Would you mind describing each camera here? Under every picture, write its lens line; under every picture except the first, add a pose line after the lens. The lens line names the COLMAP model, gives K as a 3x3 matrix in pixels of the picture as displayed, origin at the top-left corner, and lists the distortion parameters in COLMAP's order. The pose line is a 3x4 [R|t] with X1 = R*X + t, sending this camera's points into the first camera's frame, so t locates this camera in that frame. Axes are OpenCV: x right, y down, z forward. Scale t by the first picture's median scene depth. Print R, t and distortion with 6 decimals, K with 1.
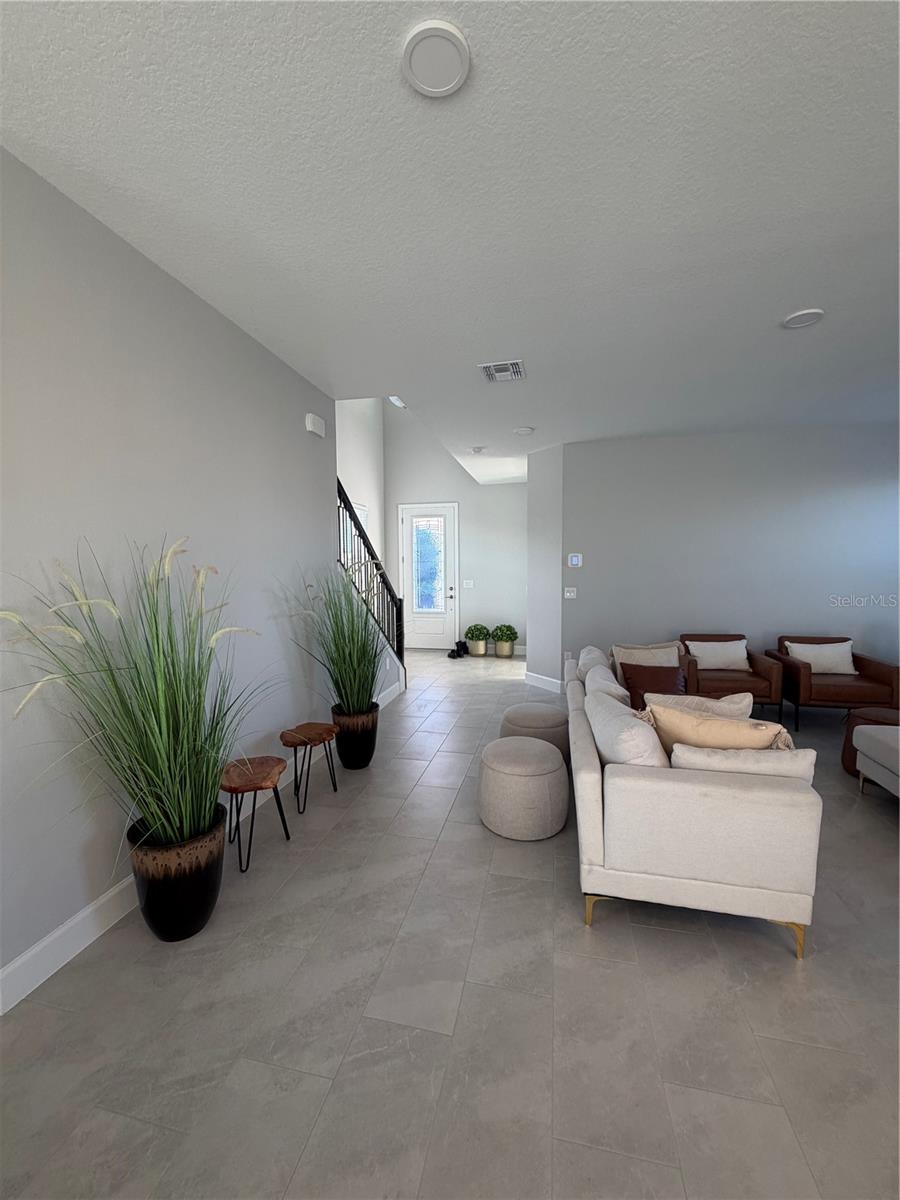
lens RADIAL K [[477.8, 0, 446.7], [0, 477.8, 597.9], [0, 0, 1]] dist [-0.001076, 0.000731]
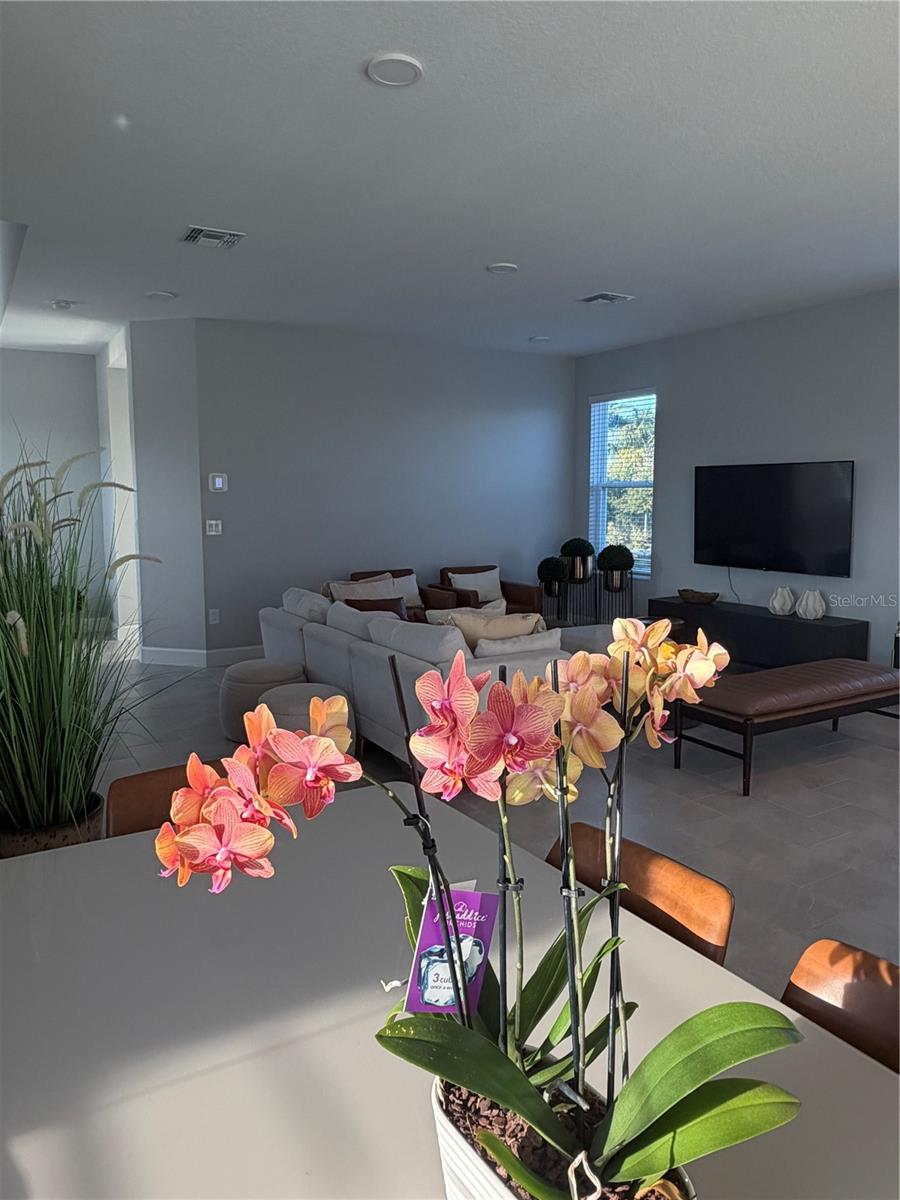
lens RADIAL K [[822.1, 0, 450.8], [0, 822.1, 590.4], [0, 0, 1]] dist [0.003395, 0.000678]
pose [[0.721139, -0.071174, 0.689124, -0.645744], [0.036769, 0.997239, 0.064519, 0.031832], [-0.691814, -0.021189, 0.721765, -0.284002]]
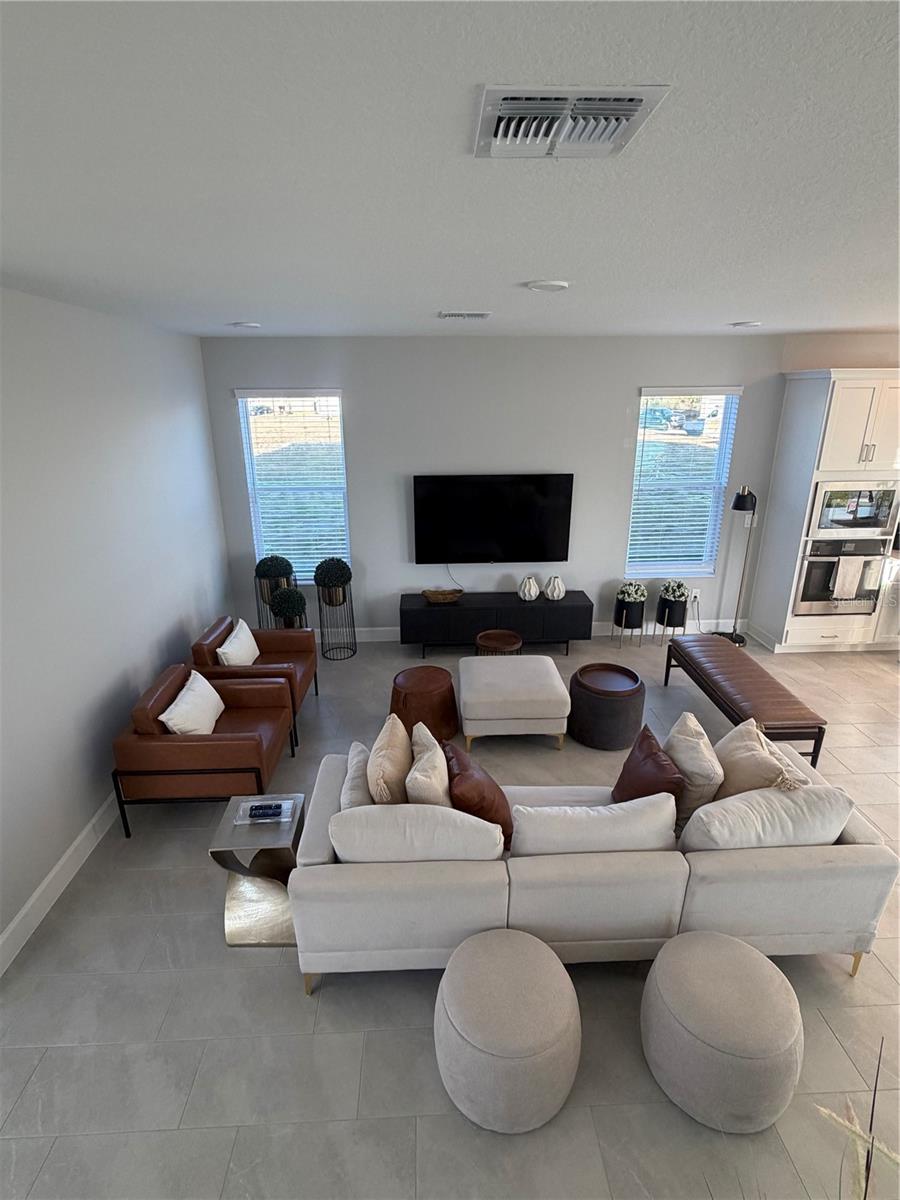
lens RADIAL K [[594.8, 0, 448.4], [0, 594.8, 595.9], [0, 0, 1]] dist [-0.001254, 0.000015]
pose [[-0.265822, -0.291030, 0.919043, -0.268361], [0.070415, 0.944934, 0.319596, -0.374150], [-0.961447, 0.149670, -0.230692, 1.333577]]
